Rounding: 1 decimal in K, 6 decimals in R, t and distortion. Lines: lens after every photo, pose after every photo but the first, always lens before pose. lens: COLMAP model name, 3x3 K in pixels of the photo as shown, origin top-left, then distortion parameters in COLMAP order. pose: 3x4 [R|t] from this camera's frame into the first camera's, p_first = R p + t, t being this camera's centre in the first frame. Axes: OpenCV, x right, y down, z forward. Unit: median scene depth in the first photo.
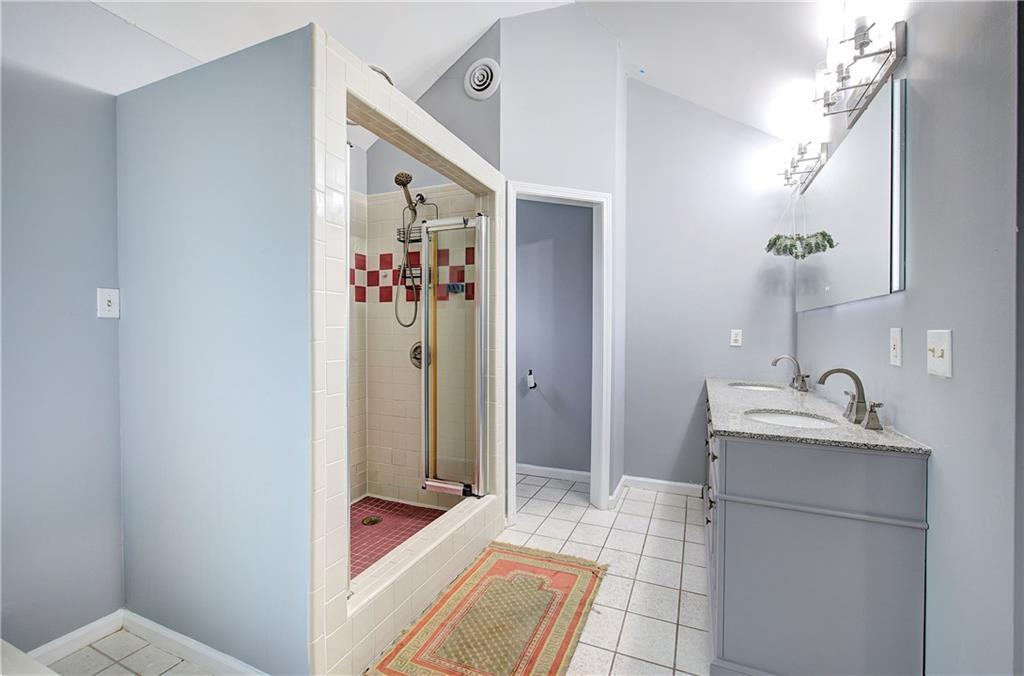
lens RADIAL K [[441.7, 0, 512.0], [0, 441.7, 338.0], [0, 0, 1]] dist [-0.000675, -0.000013]
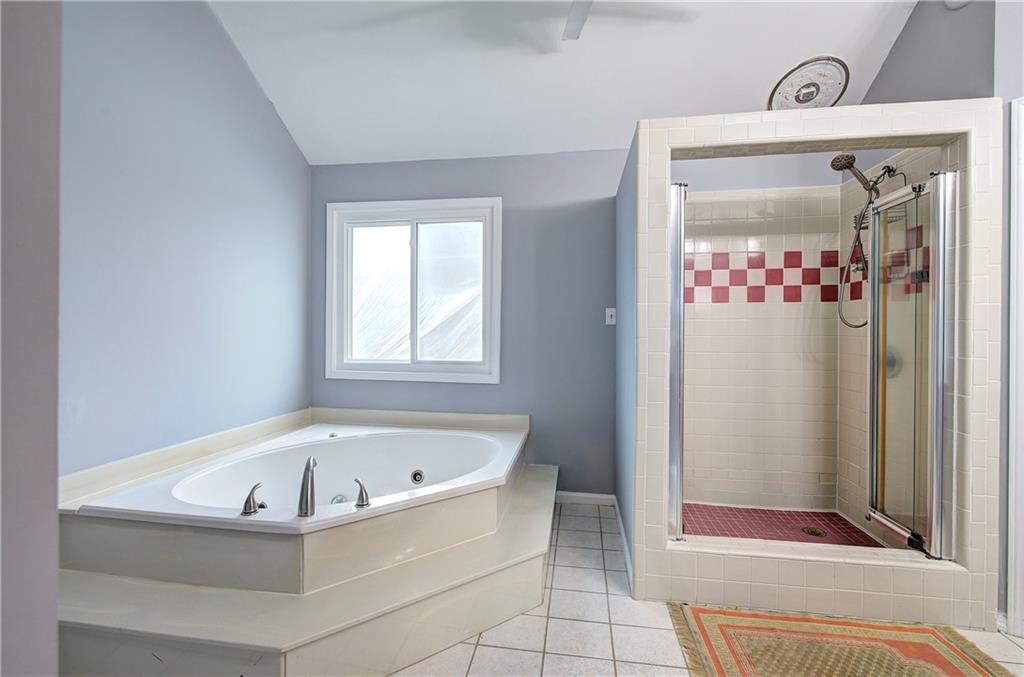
lens RADIAL K [[439.6, 0, 504.7], [0, 439.6, 337.8], [0, 0, 1]] dist [0.023721, 0.000013]
pose [[0.245876, 0.010131, -0.969248, 0.473031], [-0.017566, 0.999828, 0.005995, 0.002387], [0.969142, 0.015552, 0.246012, 0.118182]]
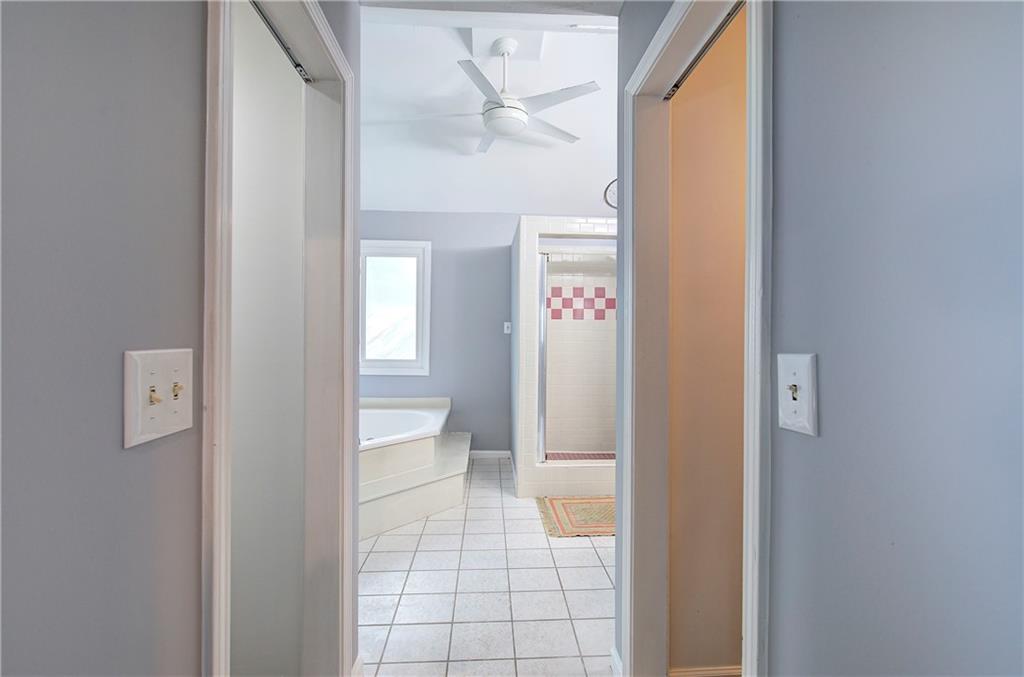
lens RADIAL K [[431.3, 0, 511.9], [0, 431.3, 337.7], [0, 0, 1]] dist [-0.002292, 0.000417]
pose [[0.460893, 0.001776, -0.887454, 0.902113], [-0.021899, 0.999716, -0.009373, 0.000009], [0.887186, 0.023754, 0.460801, -0.075929]]
